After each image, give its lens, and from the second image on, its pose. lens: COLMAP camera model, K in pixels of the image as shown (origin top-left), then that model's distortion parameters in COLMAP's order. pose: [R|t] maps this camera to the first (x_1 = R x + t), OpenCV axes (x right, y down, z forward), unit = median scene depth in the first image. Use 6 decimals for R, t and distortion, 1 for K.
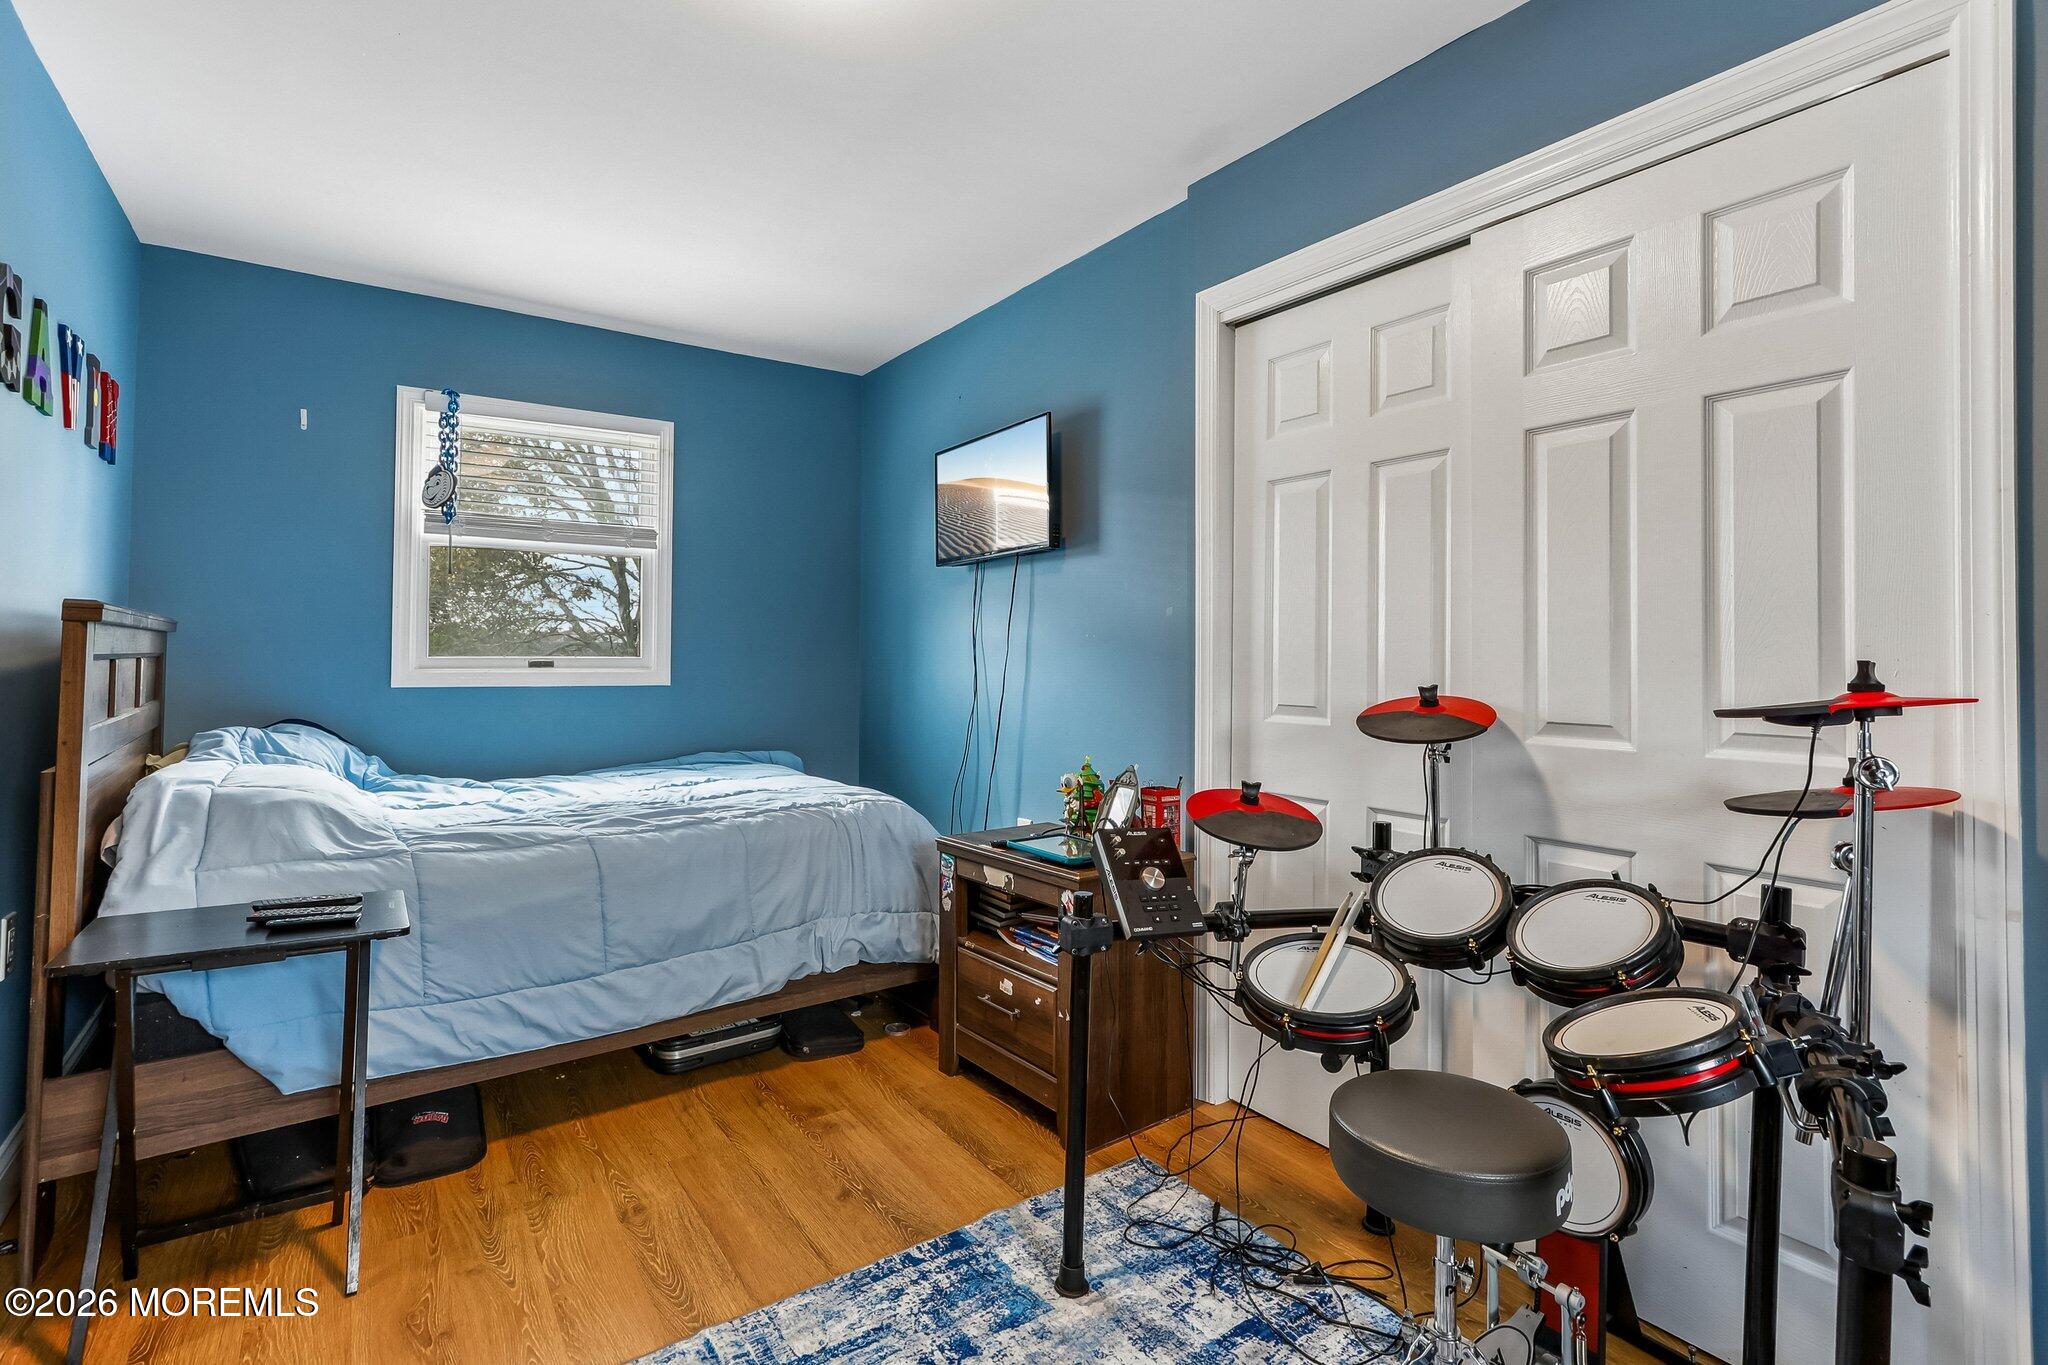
lens RADIAL K [[948.6, 0, 994.5], [0, 948.6, 640.0], [0, 0, 1]] dist [-0.003648, 0.003891]
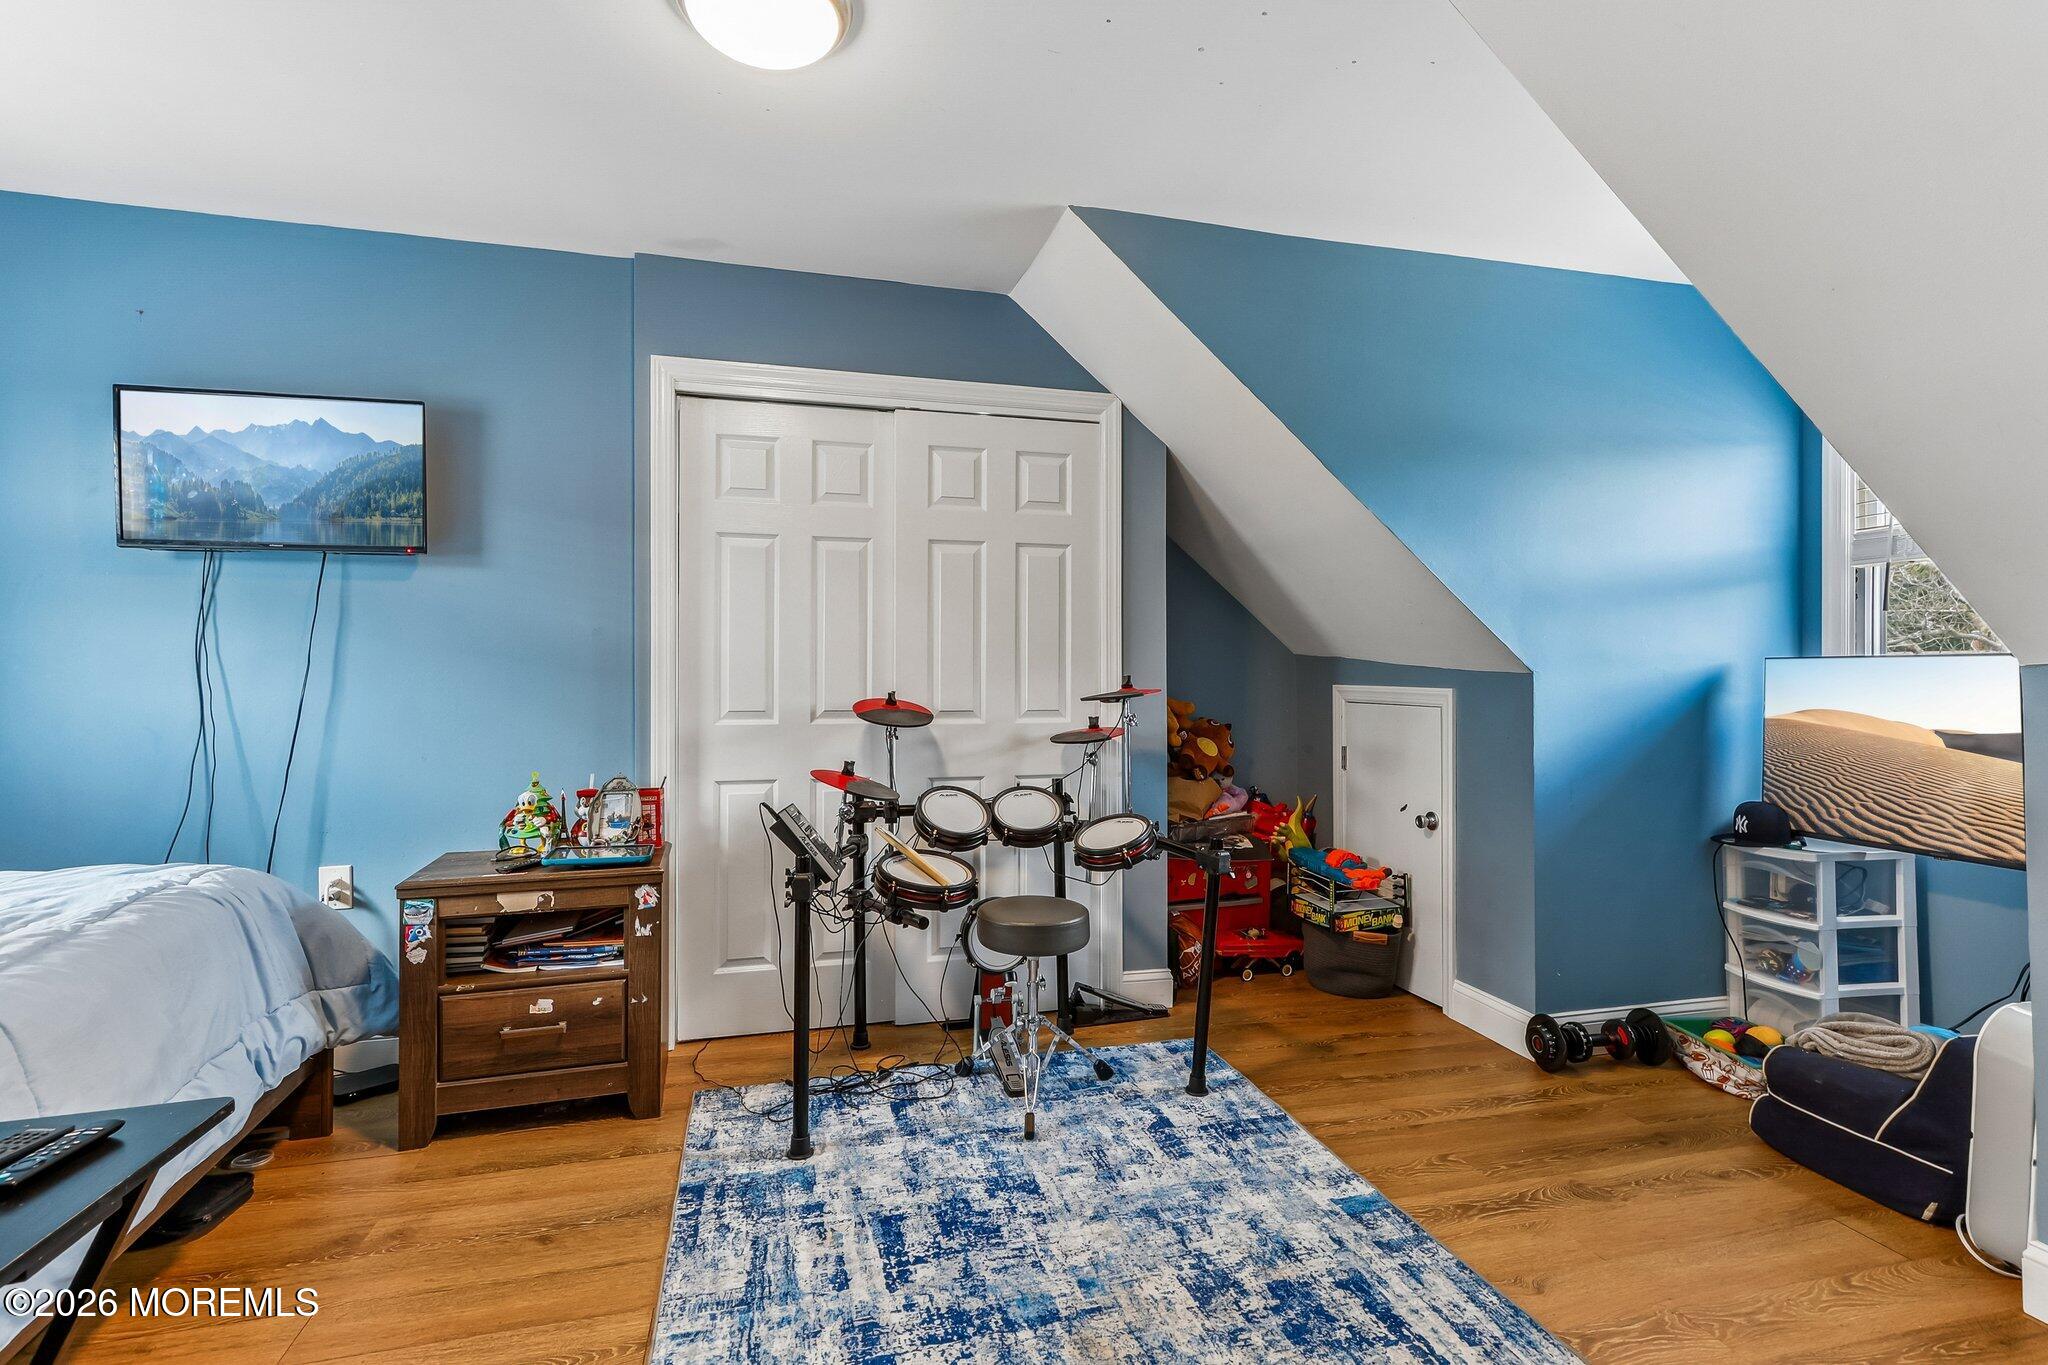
lens RADIAL K [[948.6, 0, 1013.6], [0, 948.6, 677.4], [0, 0, 1]] dist [-0.003648, 0.003891]
pose [[0.347924, -0.009685, 0.937473, -0.835572], [-0.016747, 0.999723, 0.016544, -0.004864], [-0.937373, -0.021456, 0.347666, 0.222590]]
